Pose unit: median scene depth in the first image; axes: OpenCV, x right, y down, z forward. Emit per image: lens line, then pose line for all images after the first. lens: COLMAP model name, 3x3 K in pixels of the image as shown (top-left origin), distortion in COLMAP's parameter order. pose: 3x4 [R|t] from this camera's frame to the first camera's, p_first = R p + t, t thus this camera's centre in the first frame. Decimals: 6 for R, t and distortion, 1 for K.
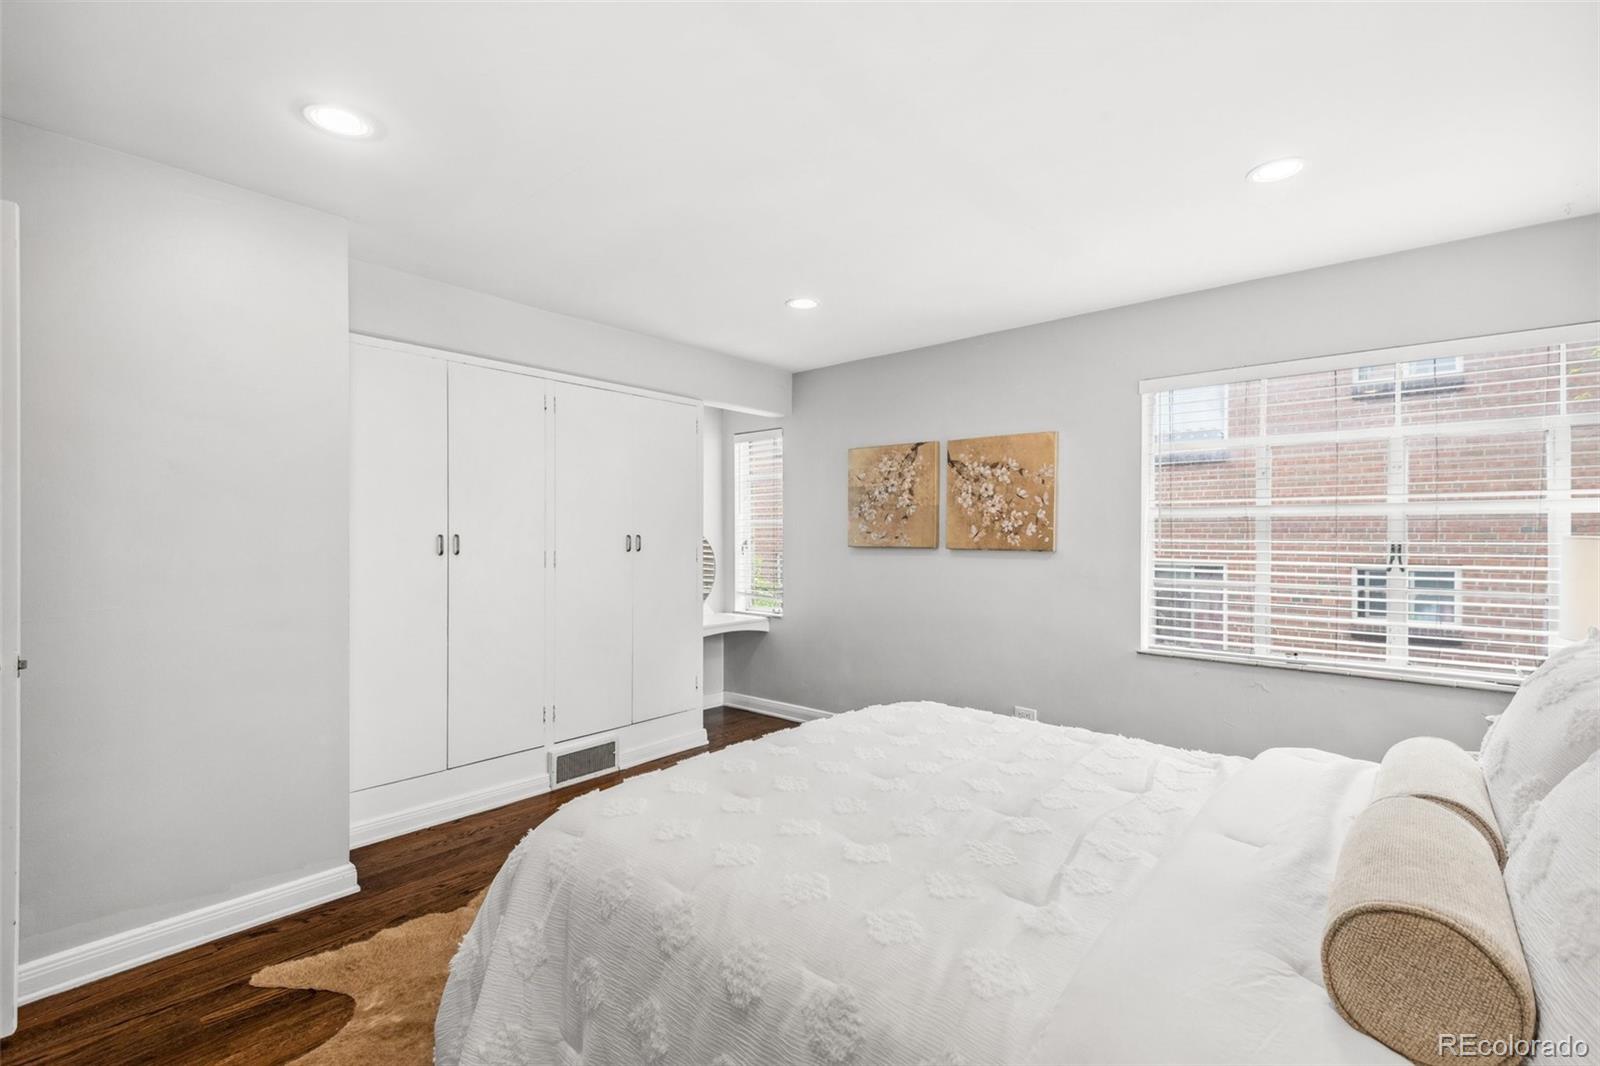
lens RADIAL K [[710.1, 0, 808.3], [0, 710.1, 536.1], [0, 0, 1]] dist [0.011659, -0.006581]
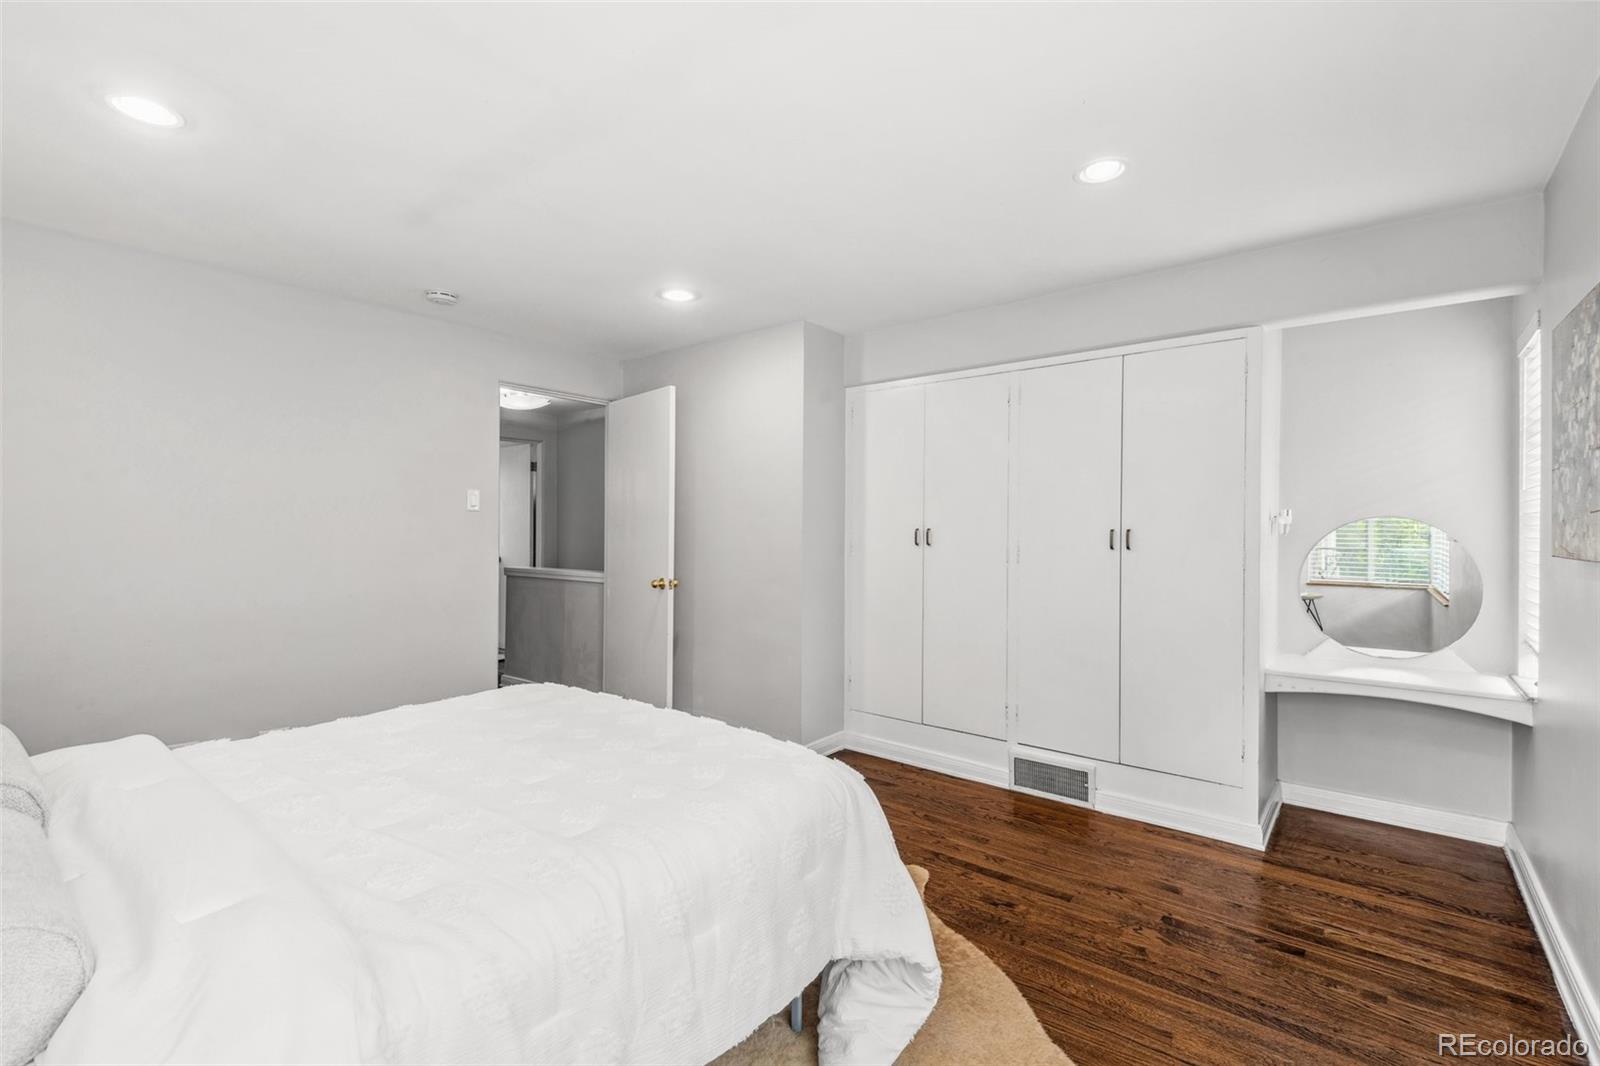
lens RADIAL K [[710.1, 0, 801.8], [0, 710.1, 526.0], [0, 0, 1]] dist [0.011659, -0.006581]
pose [[0.027886, -0.002107, -0.999609, 0.546533], [-0.003427, 0.999992, -0.002203, -0.002306], [0.999605, 0.003488, 0.027879, 0.606664]]
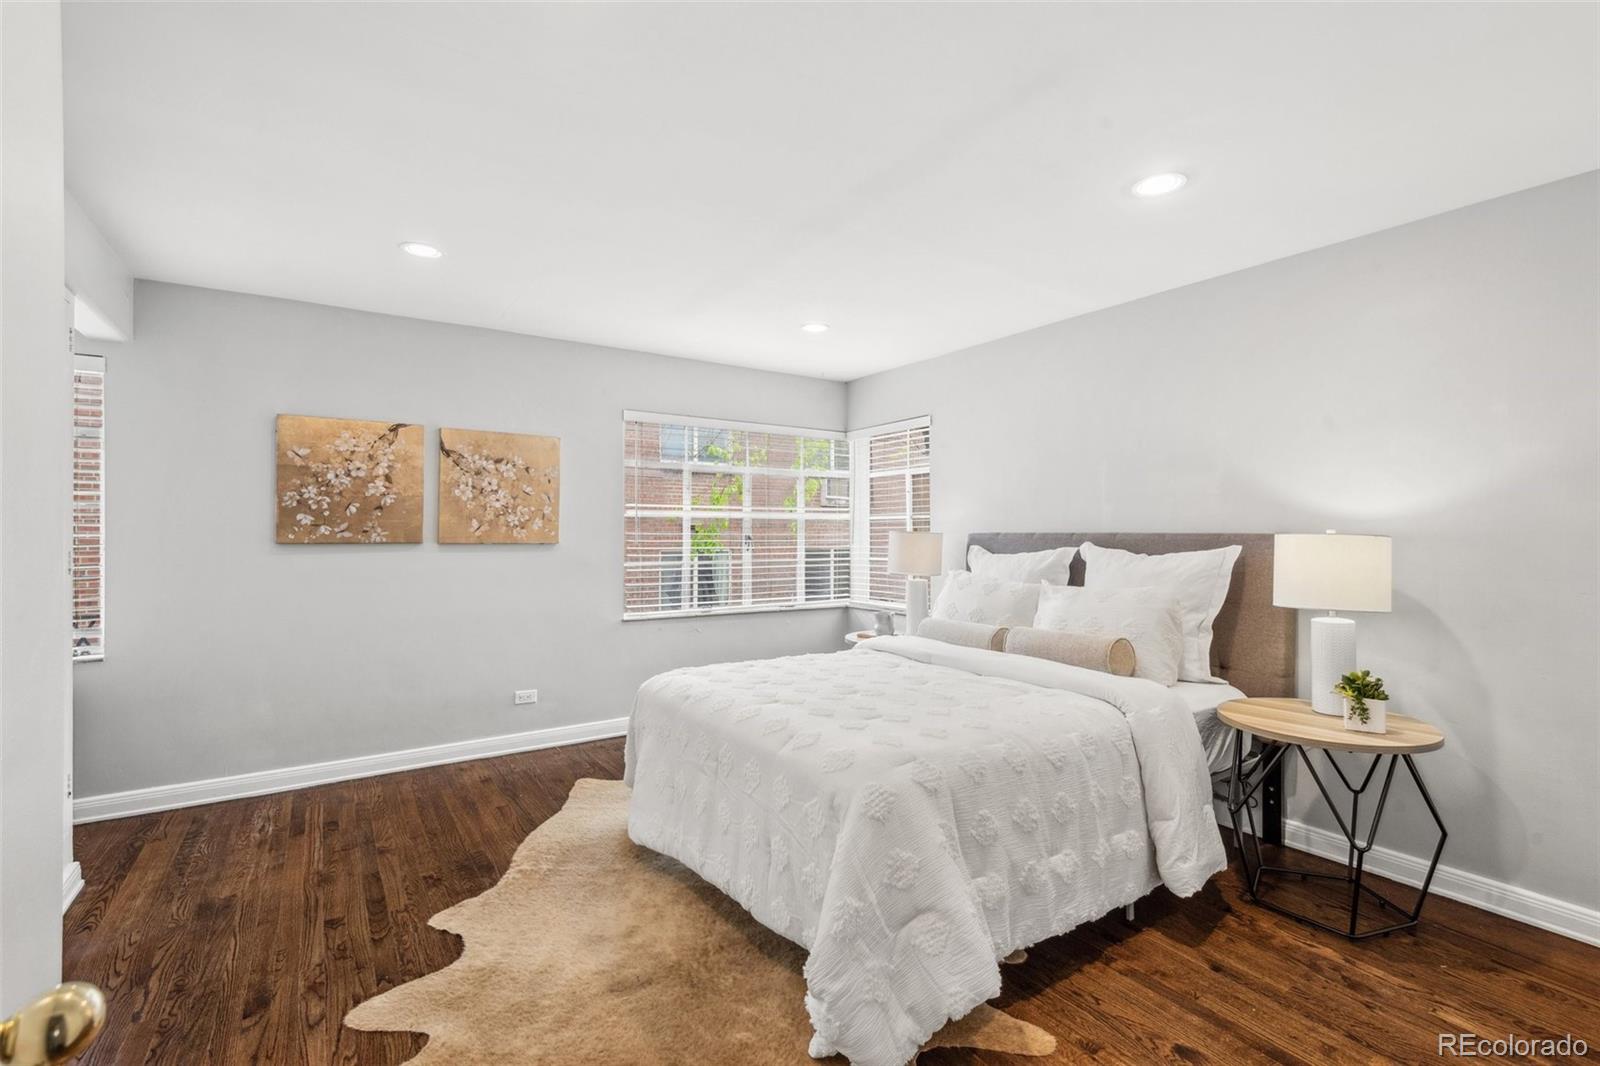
lens RADIAL K [[710.1, 0, 801.4], [0, 710.1, 533.1], [0, 0, 1]] dist [0.011659, -0.006581]
pose [[0.286867, -0.006202, 0.957950, -0.580290], [-0.005880, 0.999949, 0.008235, -0.006589], [-0.957952, -0.007995, 0.286816, 0.287043]]
